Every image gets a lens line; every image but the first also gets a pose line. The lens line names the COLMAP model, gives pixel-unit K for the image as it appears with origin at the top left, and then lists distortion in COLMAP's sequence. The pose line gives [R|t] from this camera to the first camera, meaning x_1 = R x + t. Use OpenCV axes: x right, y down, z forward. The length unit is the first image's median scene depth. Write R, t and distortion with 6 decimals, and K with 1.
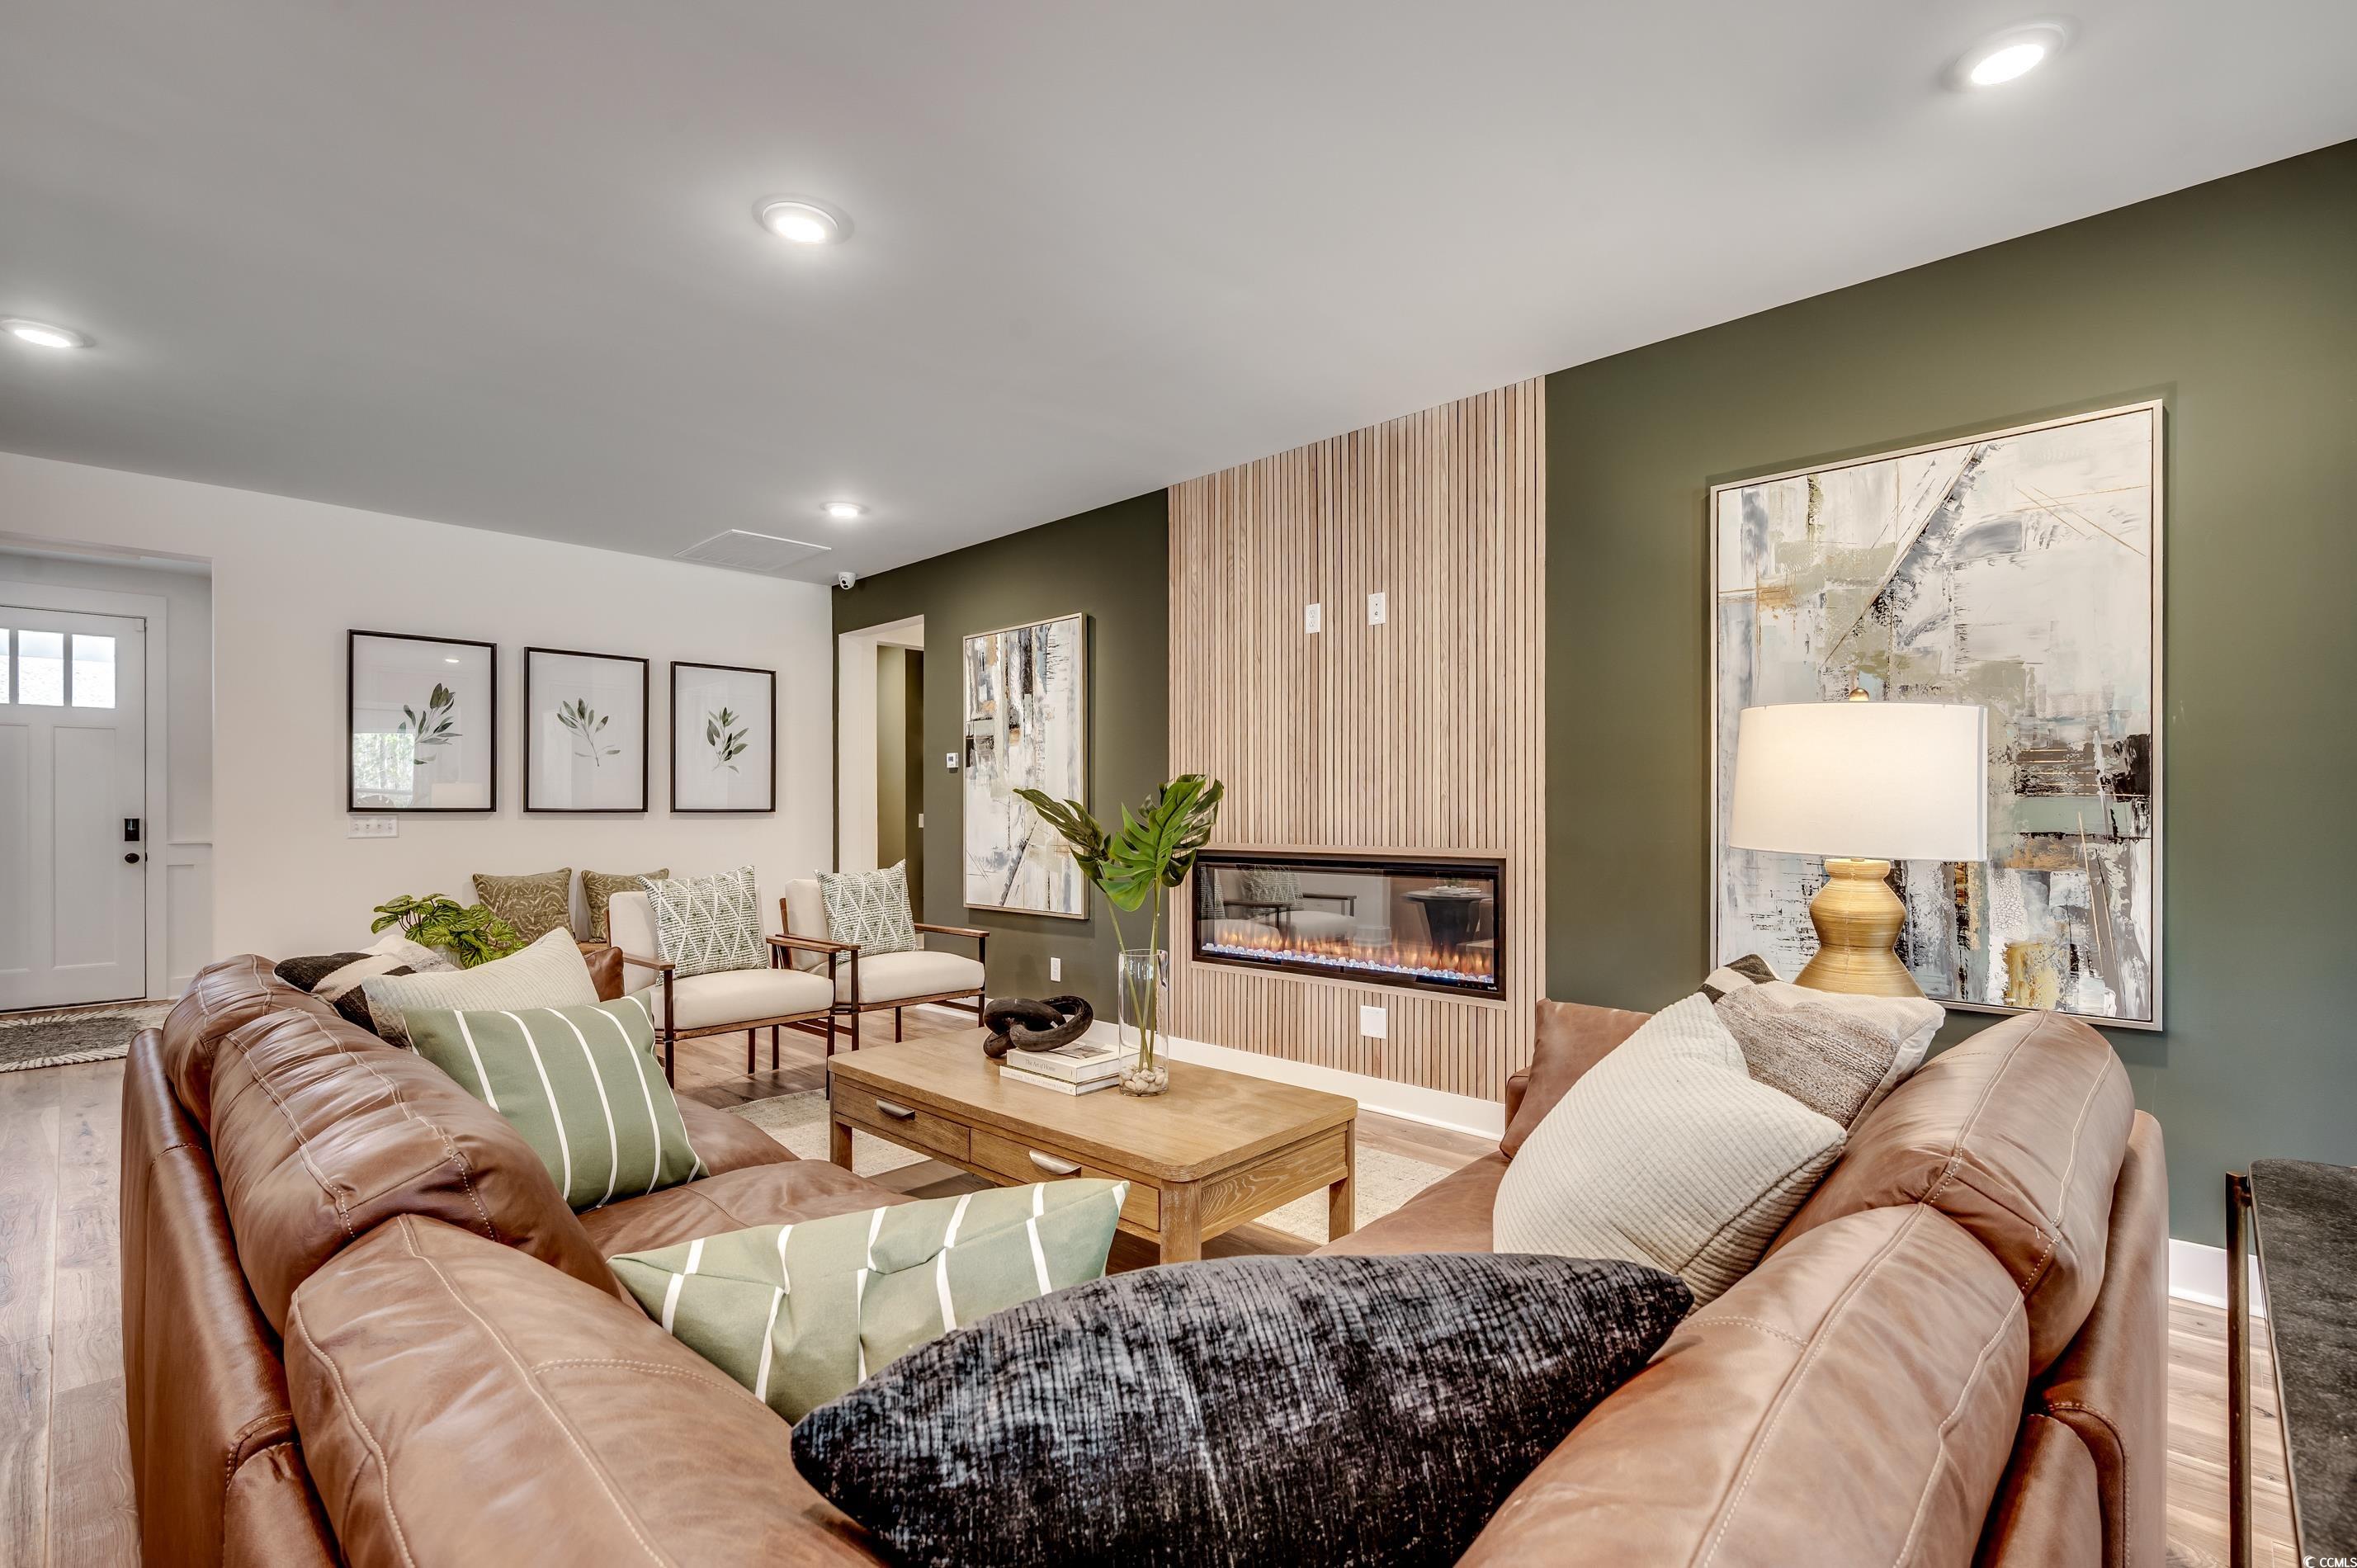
lens RADIAL K [[1057.7, 0, 1183.0], [0, 1057.7, 805.5], [0, 0, 1]] dist [-0.000052, 0.000668]
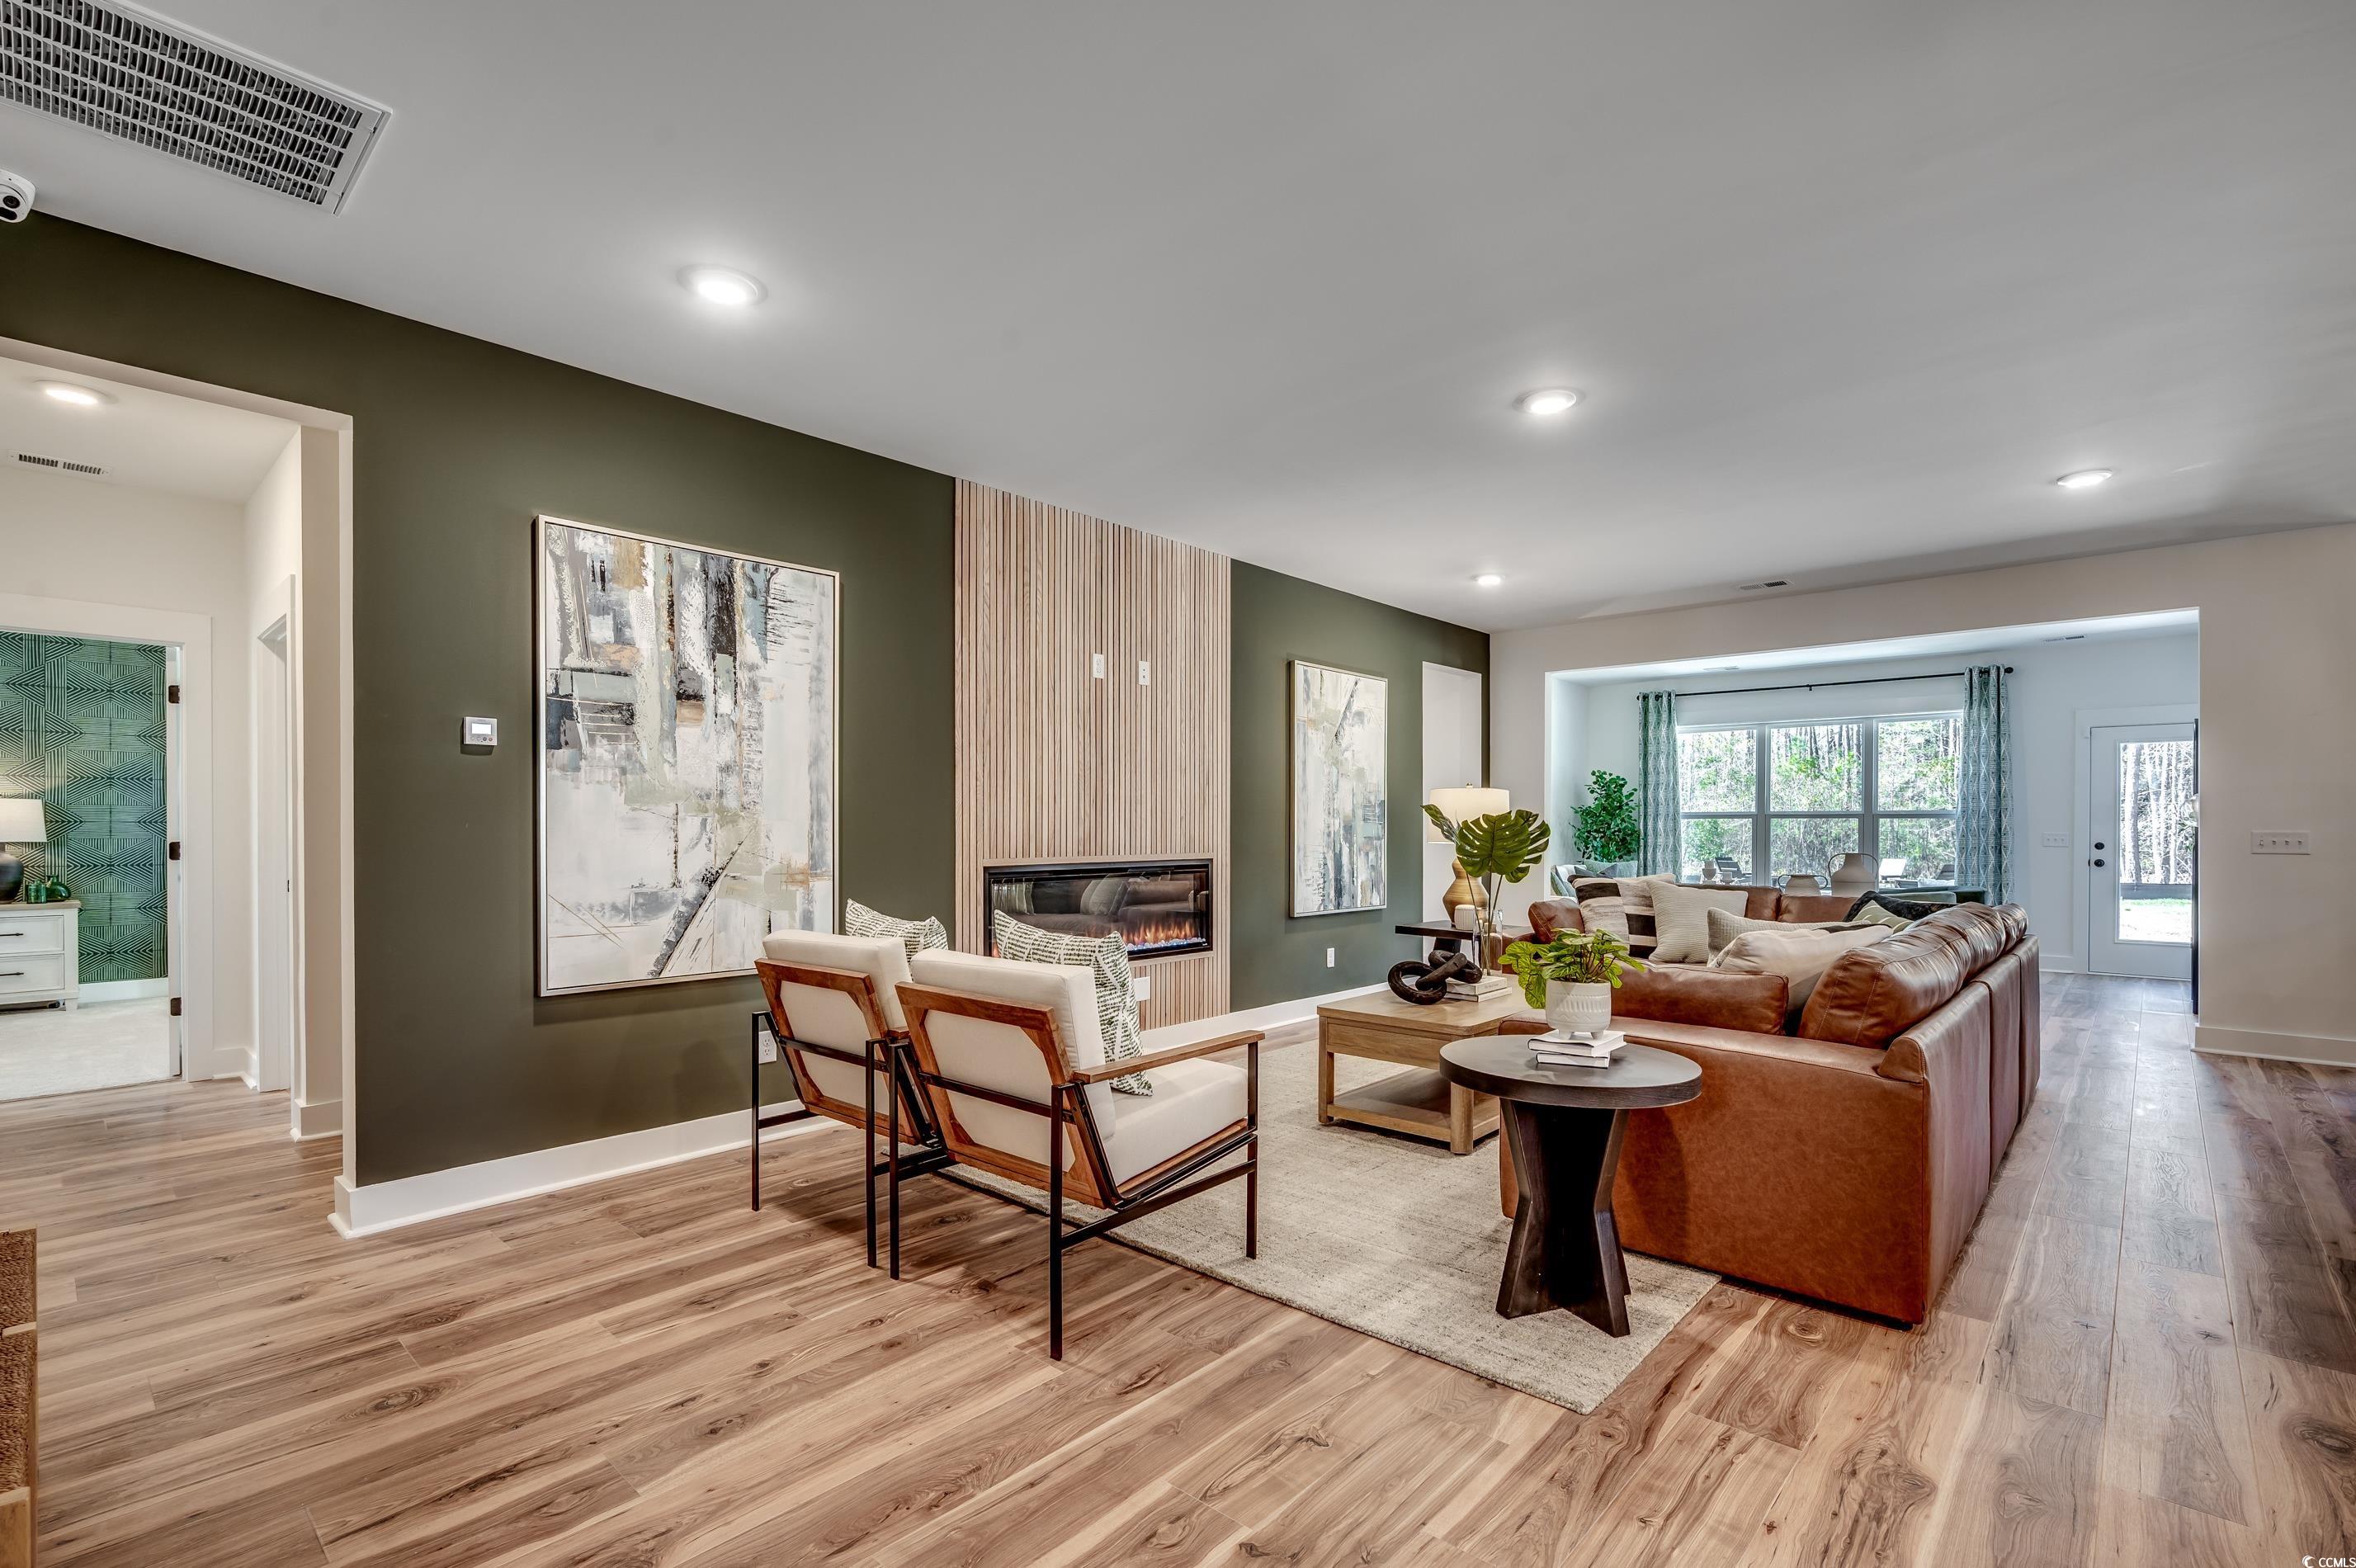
lens RADIAL K [[1057.3, 0, 1176.1], [0, 1057.3, 836.9], [0, 0, 1]] dist [-0.000052, 0.000668]
pose [[-0.009705, -0.008931, 0.999913, -0.835376], [-0.008293, 0.999926, 0.008851, 0.003286], [-0.999919, -0.008206, -0.009778, 0.721065]]
